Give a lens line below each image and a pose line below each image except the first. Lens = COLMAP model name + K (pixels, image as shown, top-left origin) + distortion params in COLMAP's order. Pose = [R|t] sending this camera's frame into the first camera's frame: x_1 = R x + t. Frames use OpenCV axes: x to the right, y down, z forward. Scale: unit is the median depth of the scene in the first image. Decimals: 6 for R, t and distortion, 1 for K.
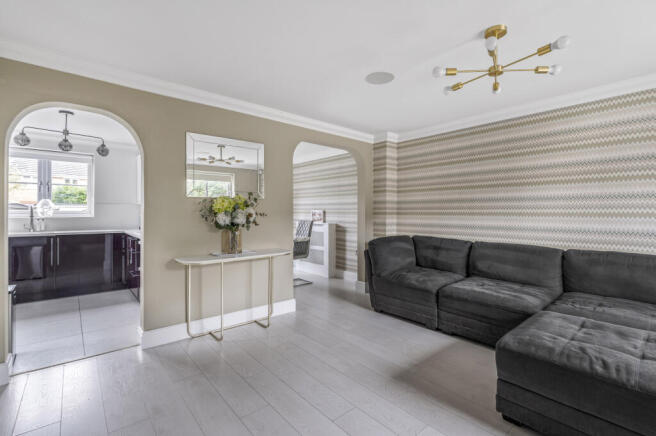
lens RADIAL K [[295.4, 0, 328.2], [0, 295.4, 212.2], [0, 0, 1]] dist [-0.005201, -0.001143]
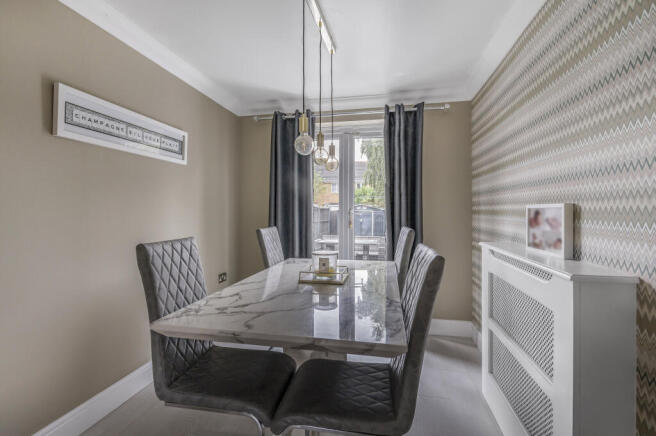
lens RADIAL K [[295.4, 0, 328.8], [0, 295.4, 214.3], [0, 0, 1]] dist [-0.005201, -0.001143]
pose [[-0.788904, 0.003016, -0.614509, 0.260228], [-0.001522, 0.999975, 0.006862, 0.000523], [0.614515, 0.006349, -0.788880, 1.063955]]
